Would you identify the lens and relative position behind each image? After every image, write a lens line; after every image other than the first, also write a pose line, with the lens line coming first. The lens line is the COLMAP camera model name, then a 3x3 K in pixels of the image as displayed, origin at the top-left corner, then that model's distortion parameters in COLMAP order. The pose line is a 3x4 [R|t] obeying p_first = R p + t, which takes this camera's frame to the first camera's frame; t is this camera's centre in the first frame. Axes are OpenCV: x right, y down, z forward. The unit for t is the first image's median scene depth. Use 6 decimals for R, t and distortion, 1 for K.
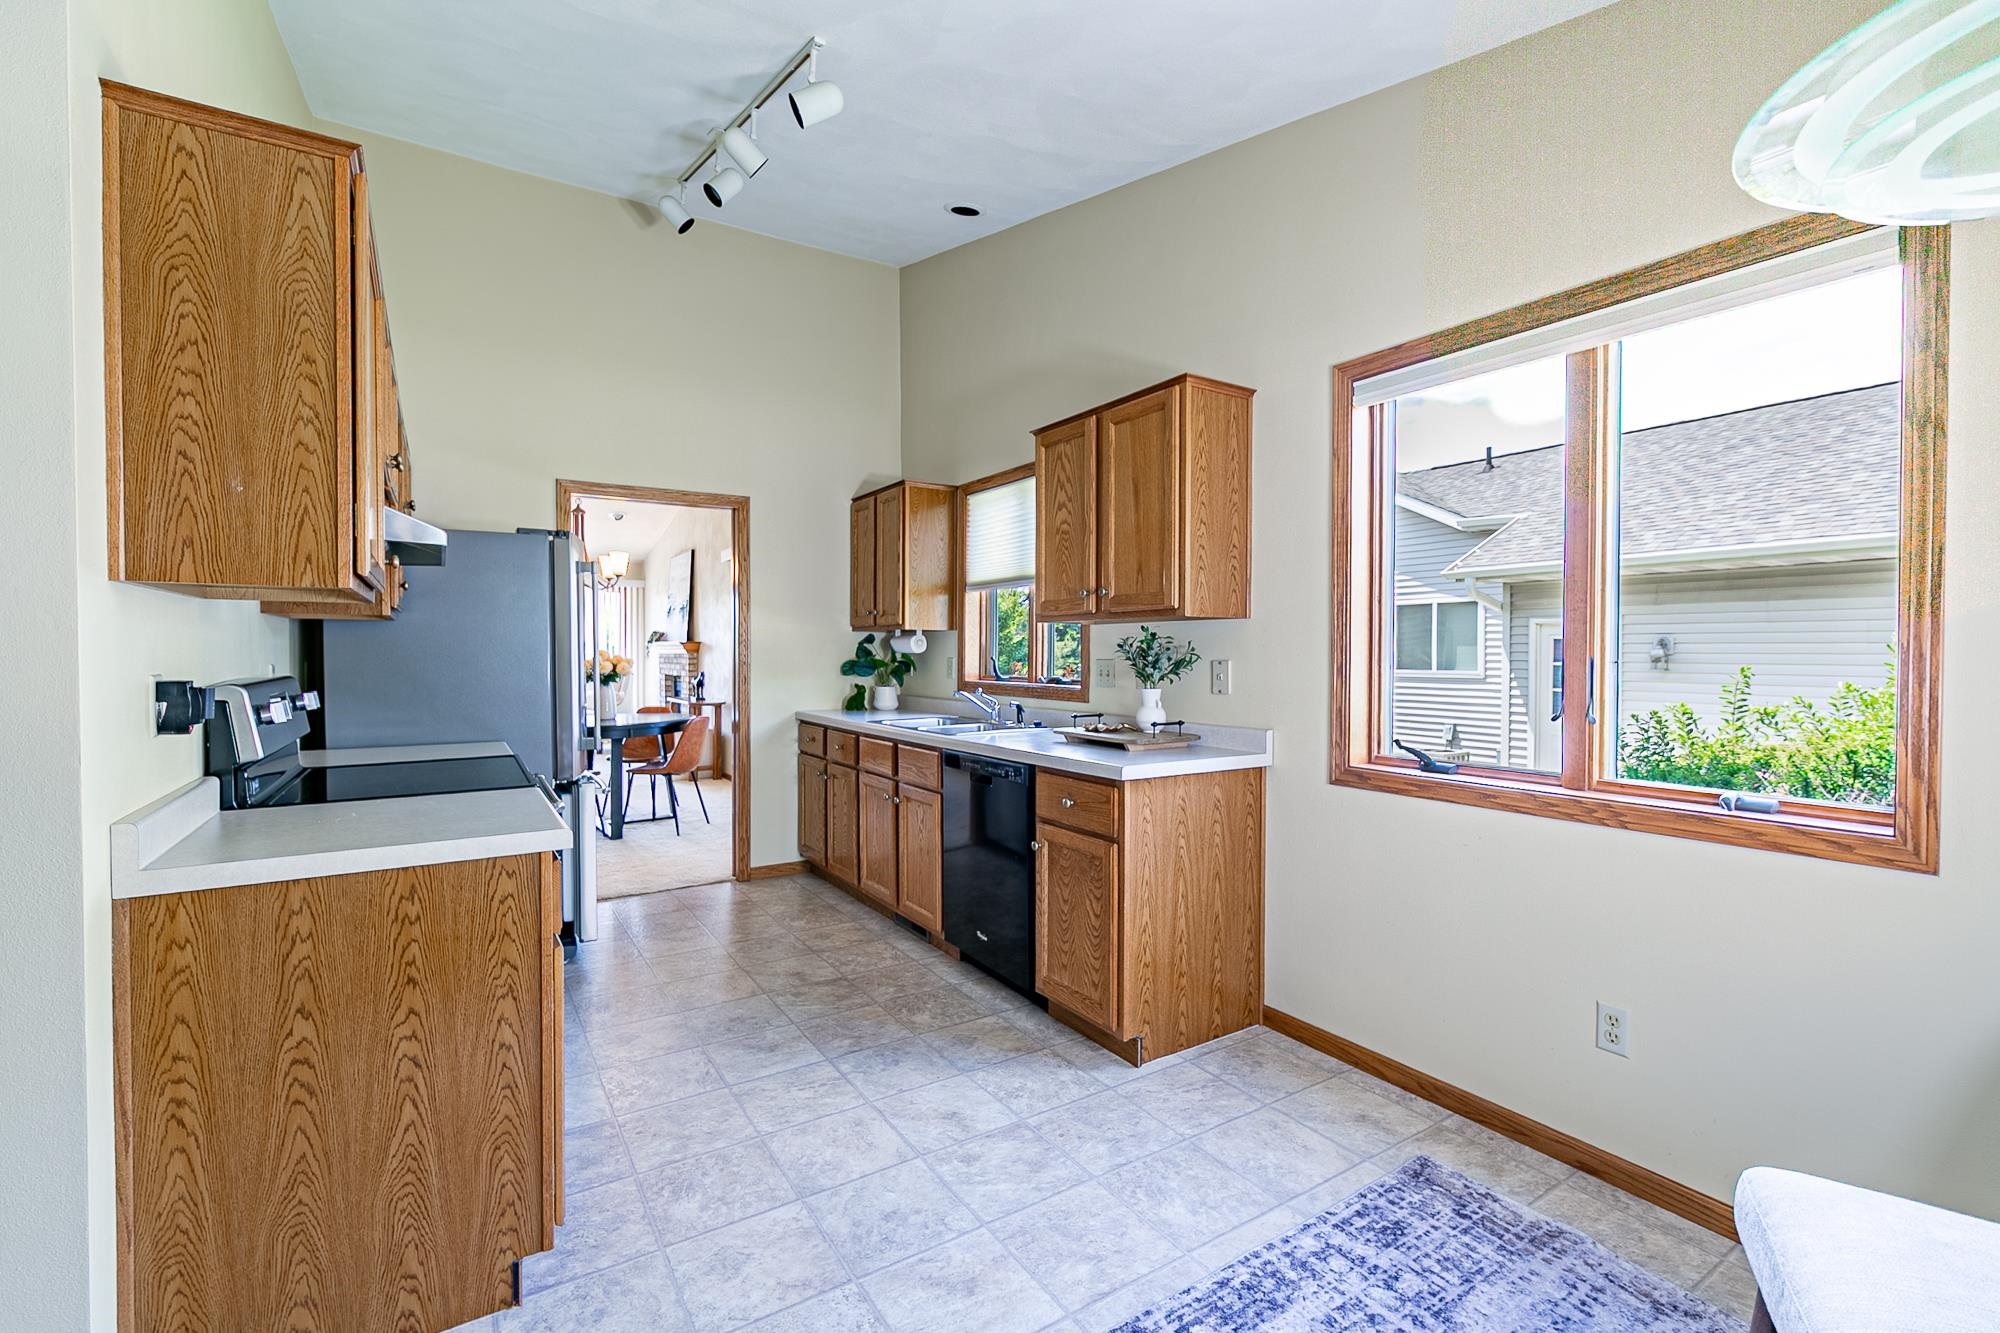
lens RADIAL K [[865.8, 0, 1000.0], [0, 865.8, 666.5], [0, 0, 1]] dist [-0.001207, 0.000183]
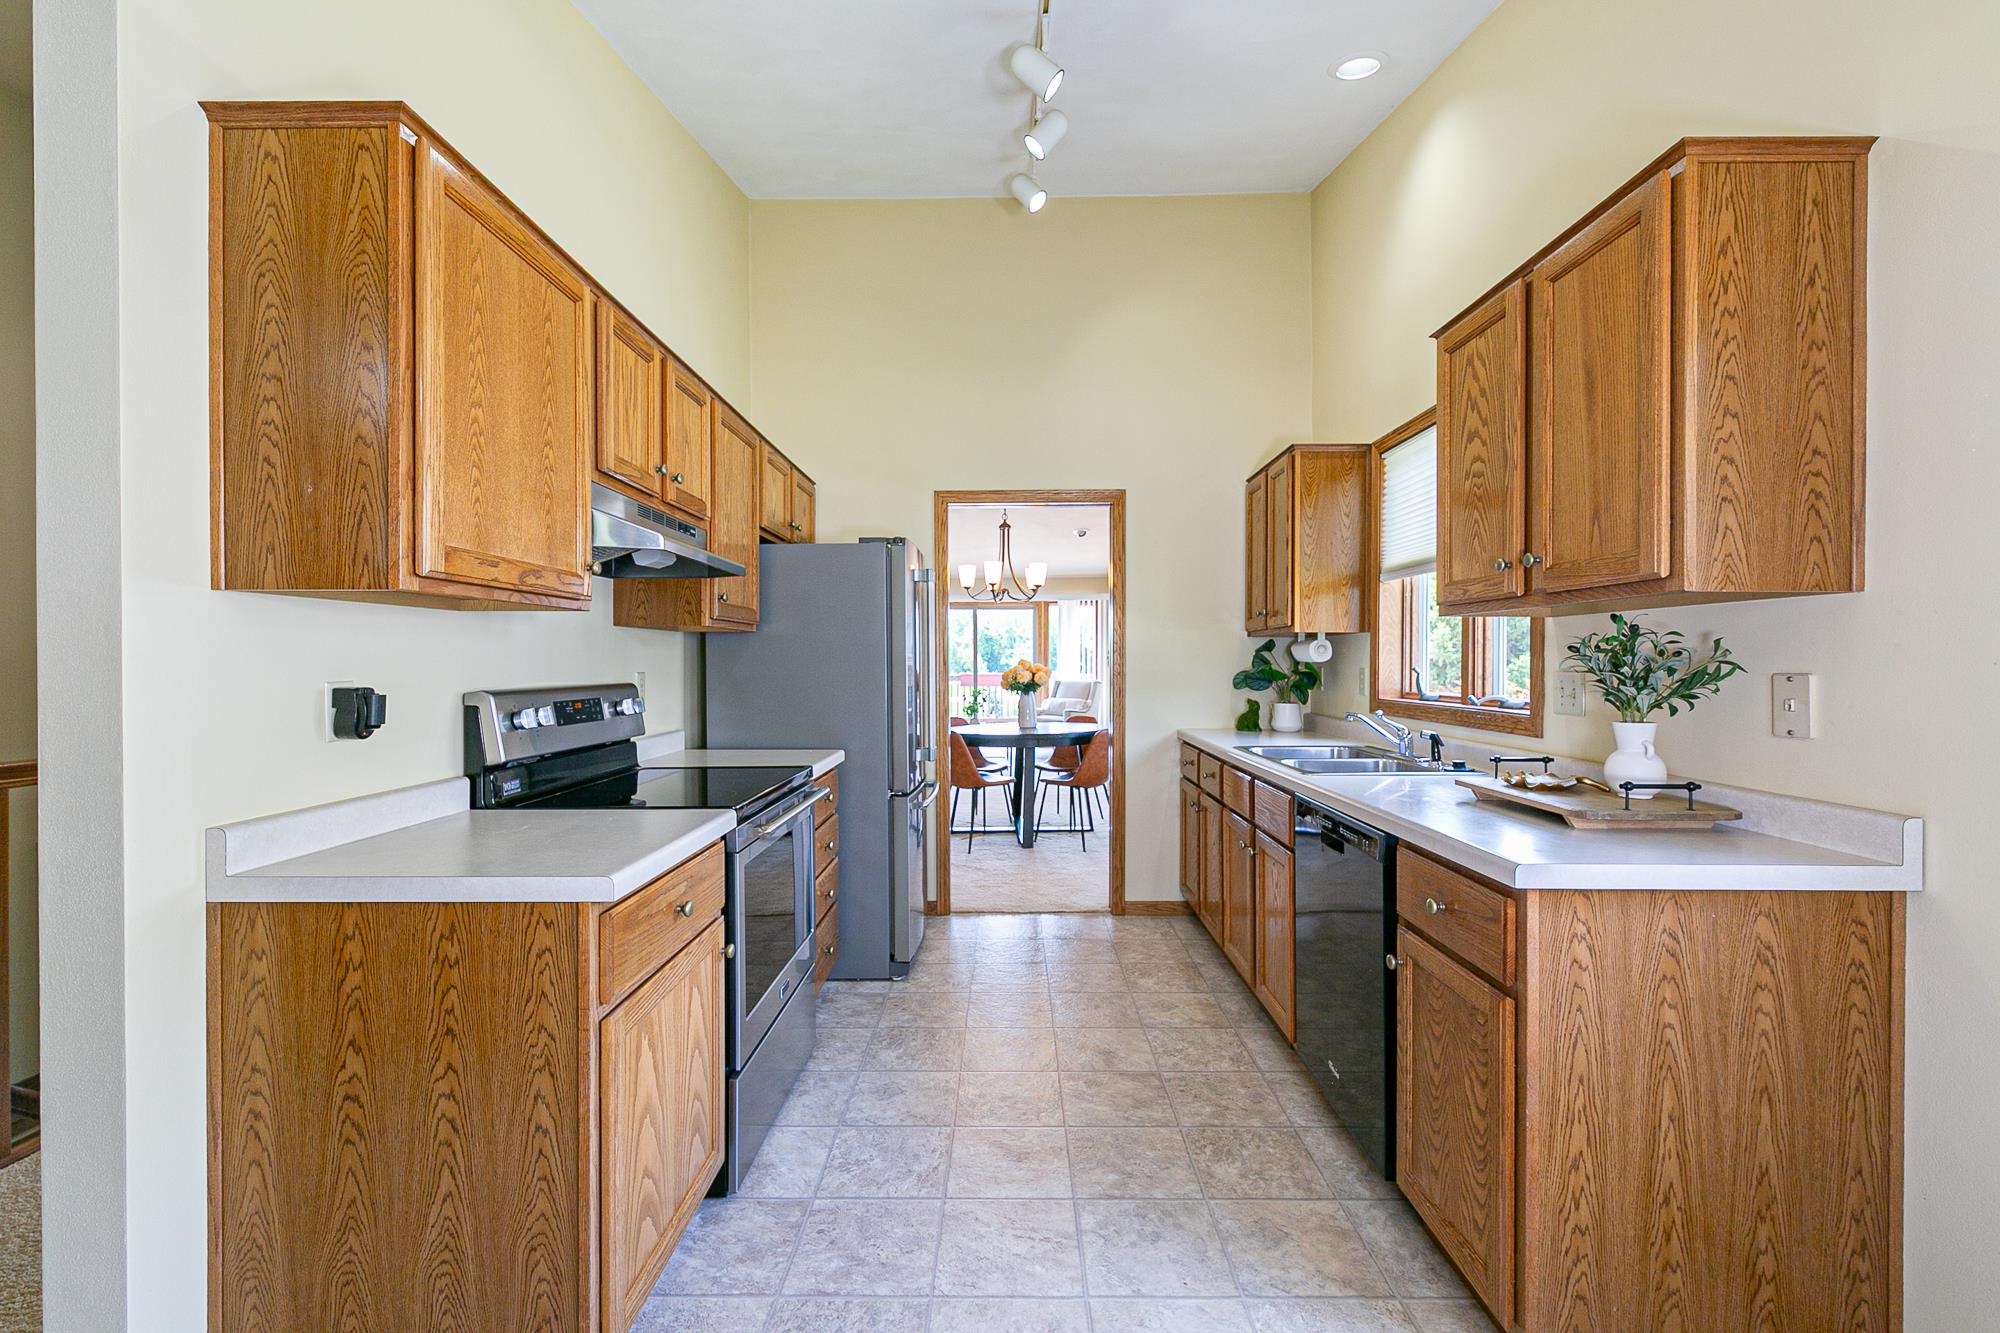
lens RADIAL K [[847.3, 0, 1000.9], [0, 847.3, 665.8], [0, 0, 1]] dist [0.000587, -0.000109]
pose [[0.835820, 0.000917, -0.549003, 0.152062], [-0.008076, 0.999911, -0.010626, -0.003049], [0.548944, 0.013315, 0.835753, 0.335898]]
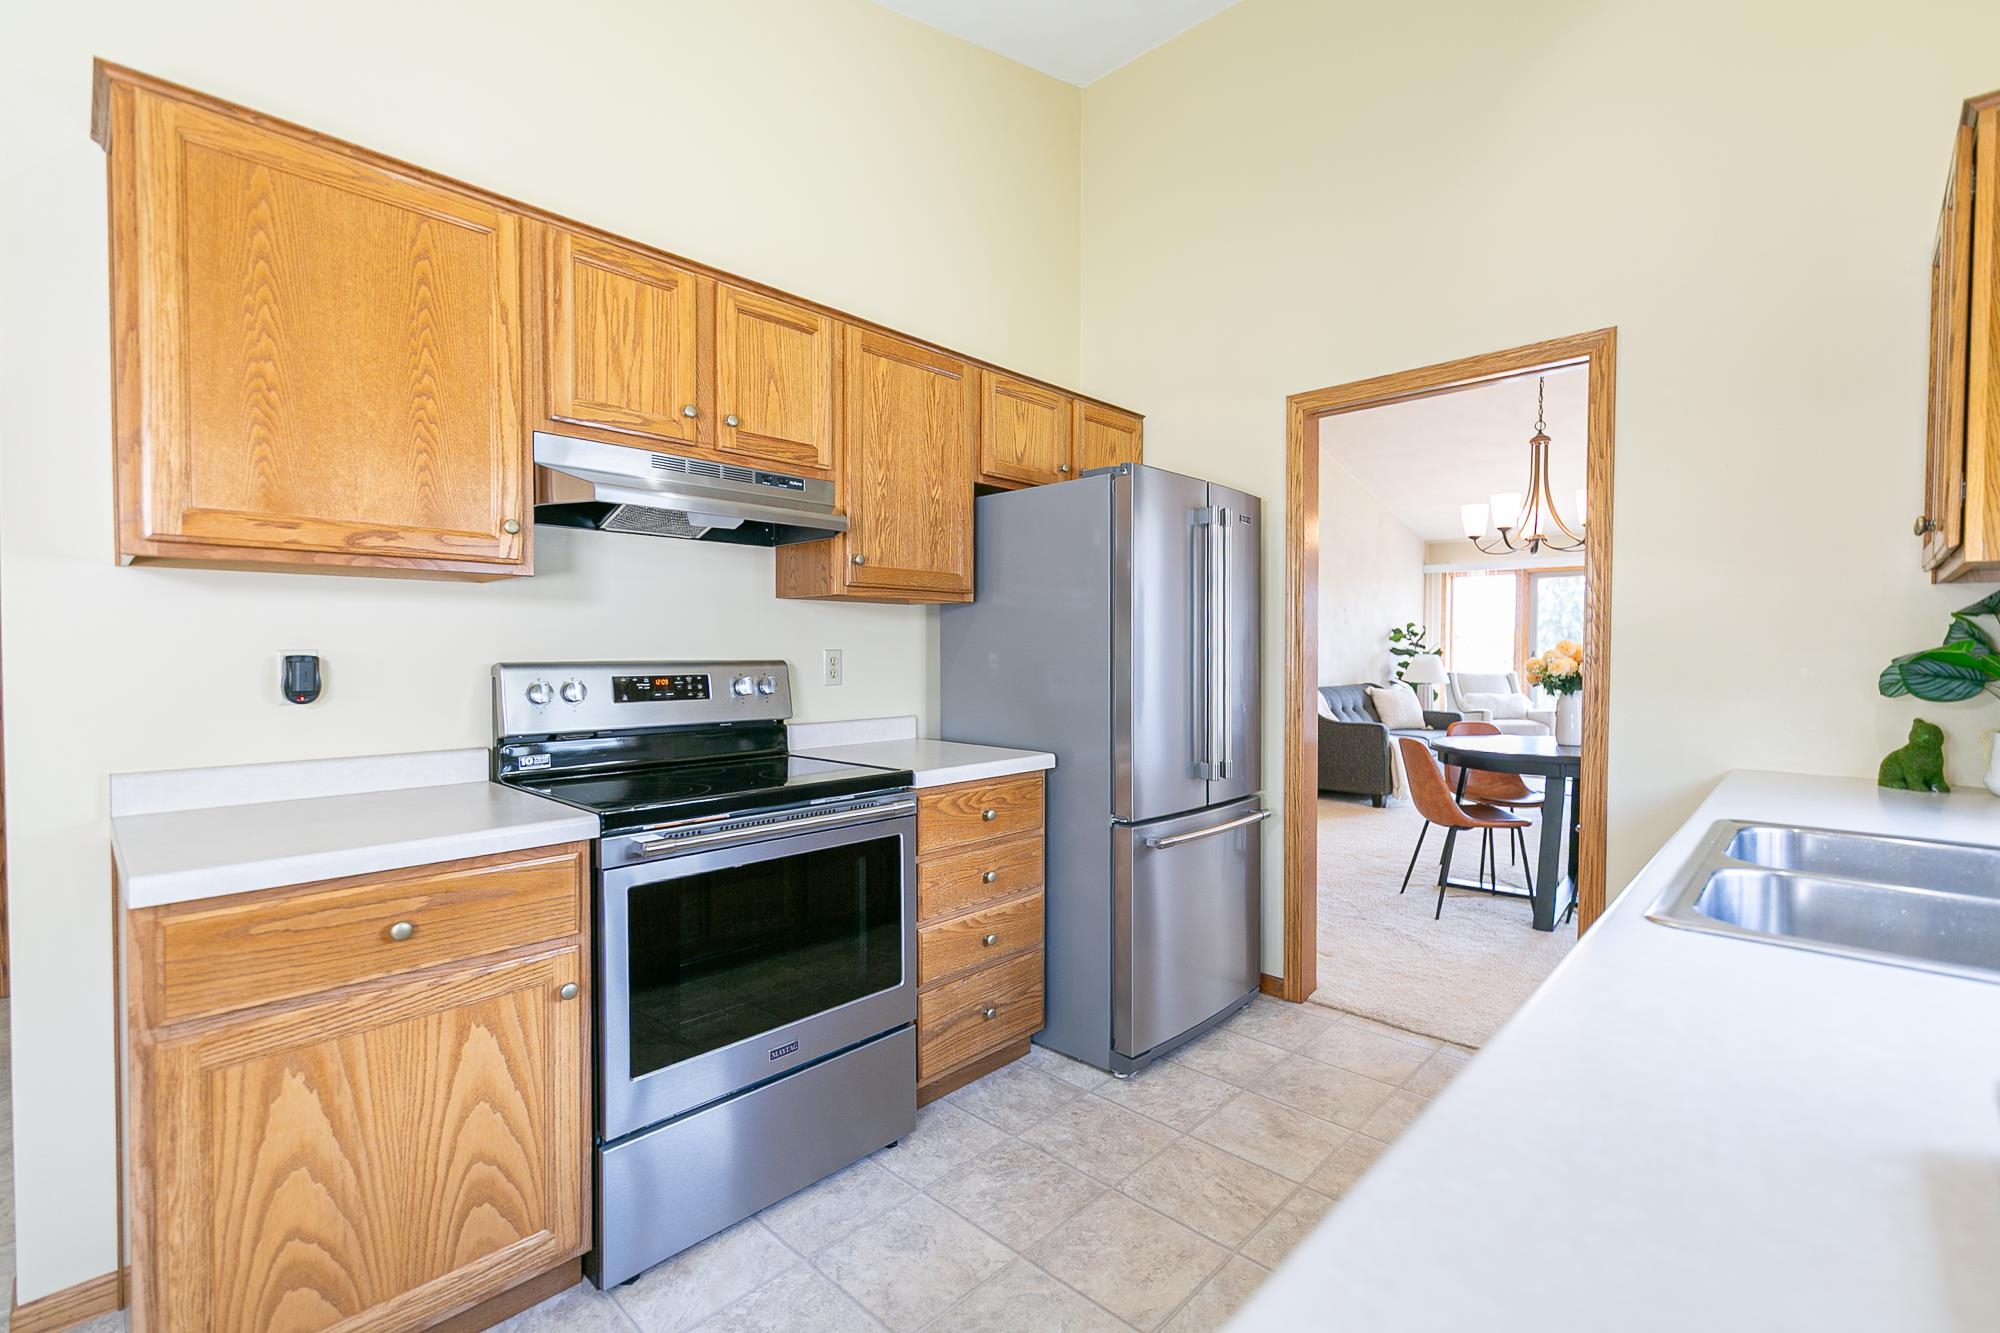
lens RADIAL K [[879.0, 0, 1000.0], [0, 879.0, 666.5], [0, 0, 1]] dist [-0.000324, 0.000021]
pose [[0.240664, 0.020798, -0.970386, 0.209349], [-0.020491, 0.999656, 0.016343, -0.003198], [0.970392, 0.015951, 0.241007, 0.935611]]
